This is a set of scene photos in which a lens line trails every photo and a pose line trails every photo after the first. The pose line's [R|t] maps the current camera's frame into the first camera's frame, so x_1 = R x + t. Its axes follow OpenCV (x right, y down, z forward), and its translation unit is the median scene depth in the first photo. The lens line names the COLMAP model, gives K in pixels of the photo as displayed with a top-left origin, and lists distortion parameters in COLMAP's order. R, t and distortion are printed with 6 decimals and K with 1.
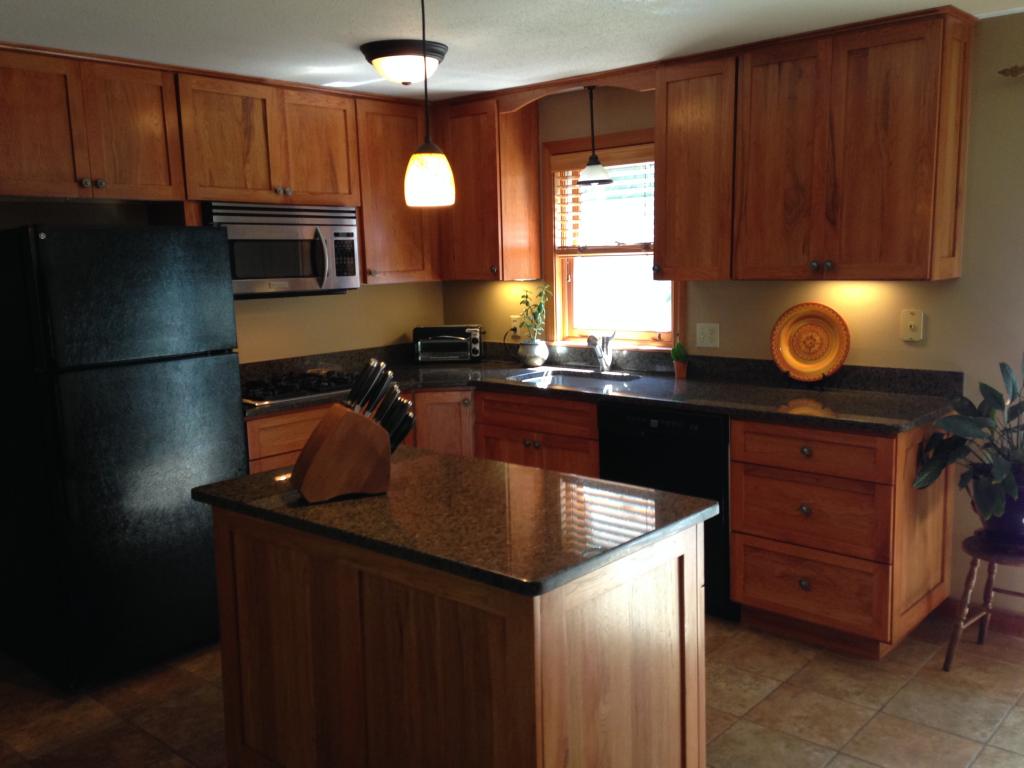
lens RADIAL K [[939.4, 0, 512.0], [0, 939.4, 384.0], [0, 0, 1]] dist [0.091331, -0.009793]
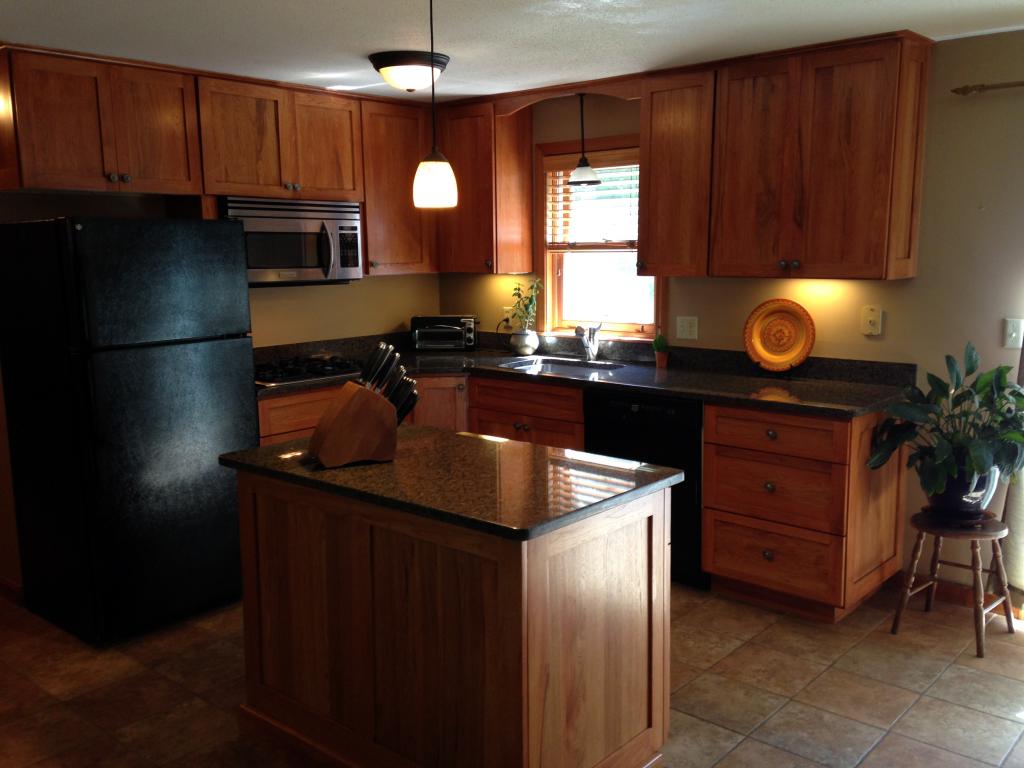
lens RADIAL K [[939.4, 0, 512.0], [0, 939.4, 384.0], [0, 0, 1]] dist [0.091331, -0.009793]
pose [[0.999852, 0.013888, 0.010141, -0.001892], [-0.013965, 0.999874, 0.007553, 0.008172], [-0.010035, -0.007693, 0.999920, -0.081870]]
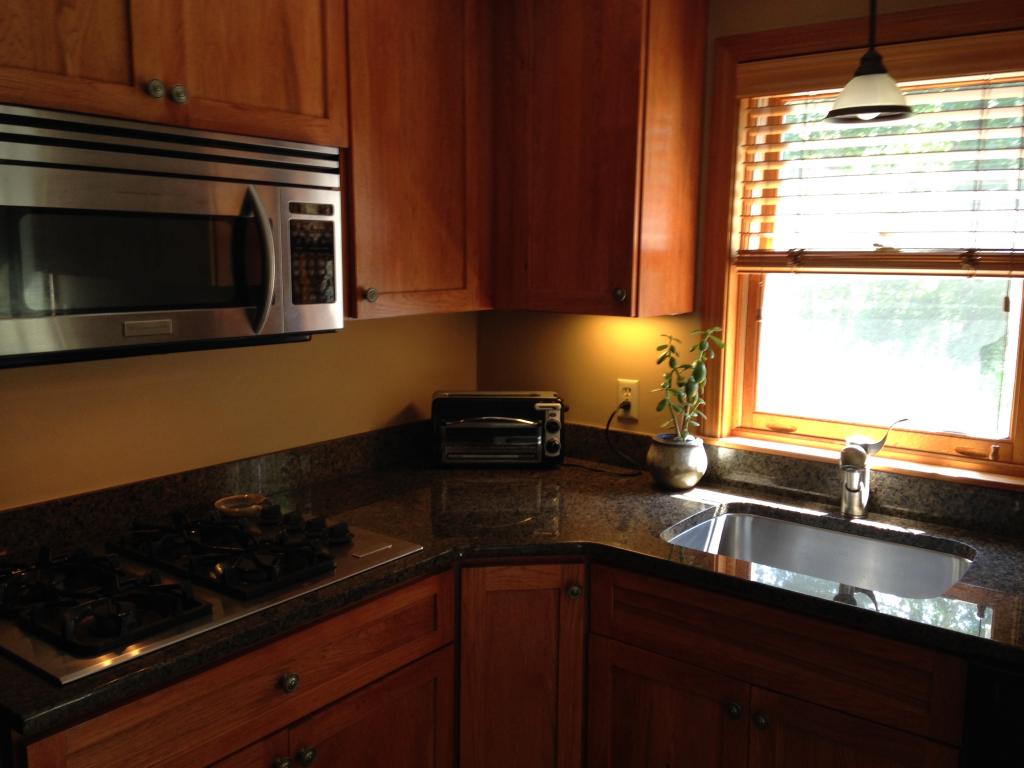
lens RADIAL K [[975.4, 0, 512.0], [0, 975.4, 384.0], [0, 0, 1]] dist [0.113429, -0.007193]
pose [[0.997026, 0.025670, 0.072662, -0.138535], [-0.025749, 0.999668, 0.000138, -0.094438], [-0.072634, -0.002009, 0.997357, 0.640506]]
